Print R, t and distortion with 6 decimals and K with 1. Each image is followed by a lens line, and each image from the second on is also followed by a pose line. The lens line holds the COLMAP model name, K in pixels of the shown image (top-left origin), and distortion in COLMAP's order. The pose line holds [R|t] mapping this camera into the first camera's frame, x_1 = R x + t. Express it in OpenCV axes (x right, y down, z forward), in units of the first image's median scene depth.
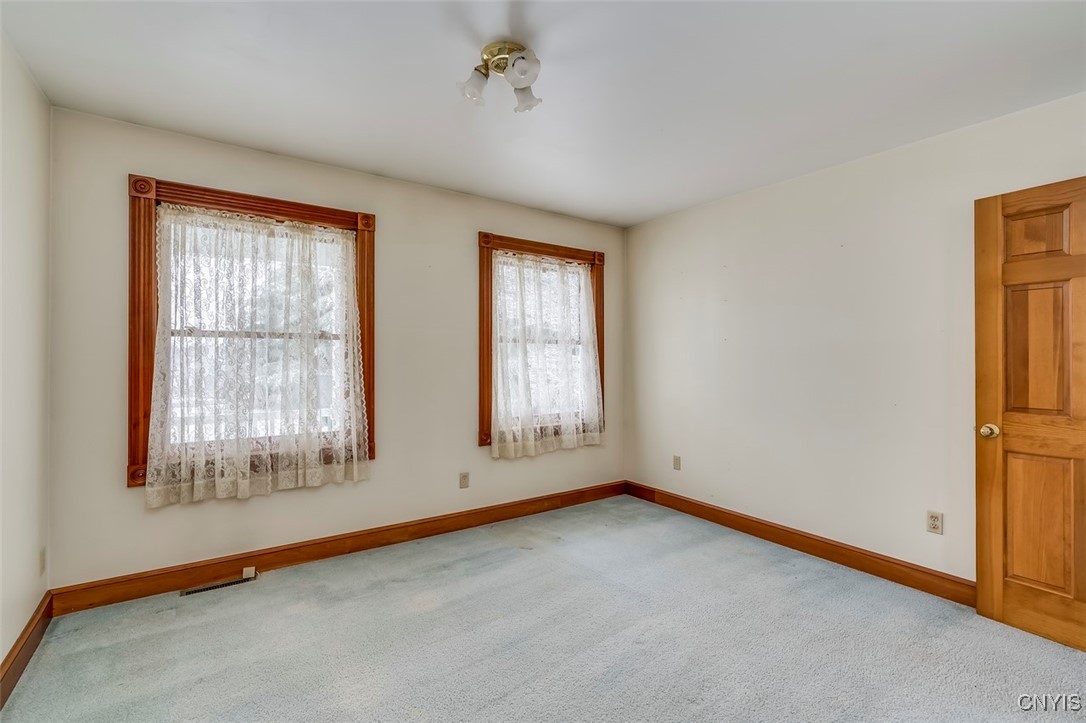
lens RADIAL K [[492.1, 0, 548.5], [0, 492.1, 359.9], [0, 0, 1]] dist [0.000422, 0.000091]
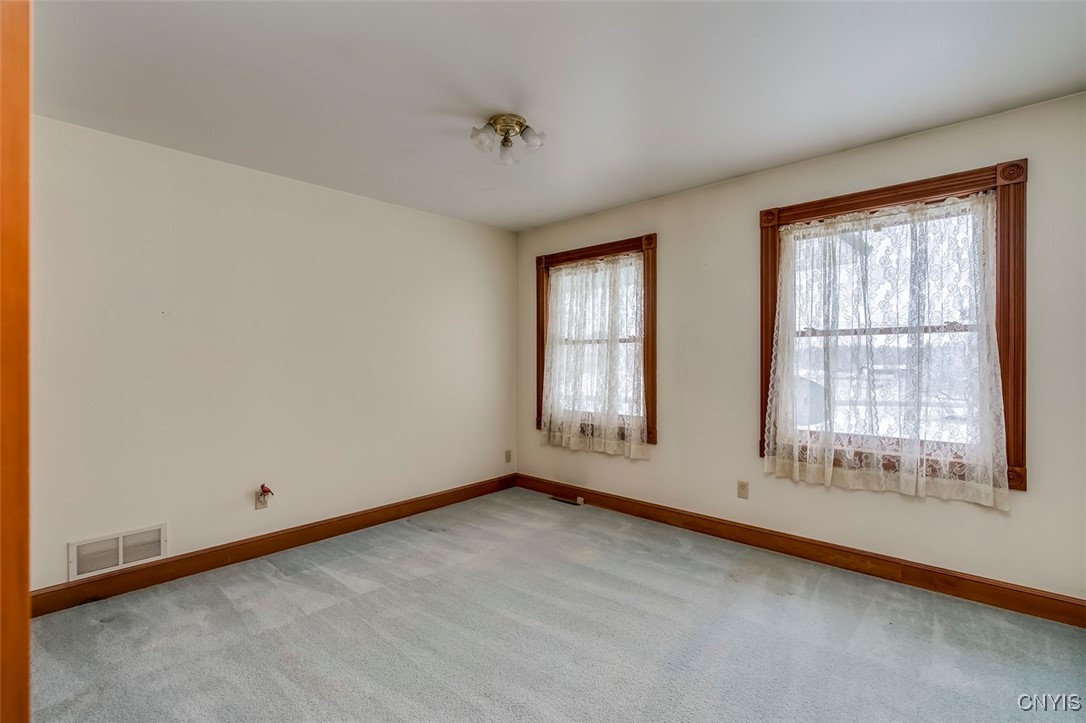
lens RADIAL K [[492.1, 0, 548.5], [0, 492.1, 359.9], [0, 0, 1]] dist [0.000422, 0.000091]
pose [[0.215179, 0.001808, -0.976573, 0.798161], [0.005131, 0.999982, 0.002982, -0.001917], [0.976561, -0.005653, 0.215166, 0.560084]]
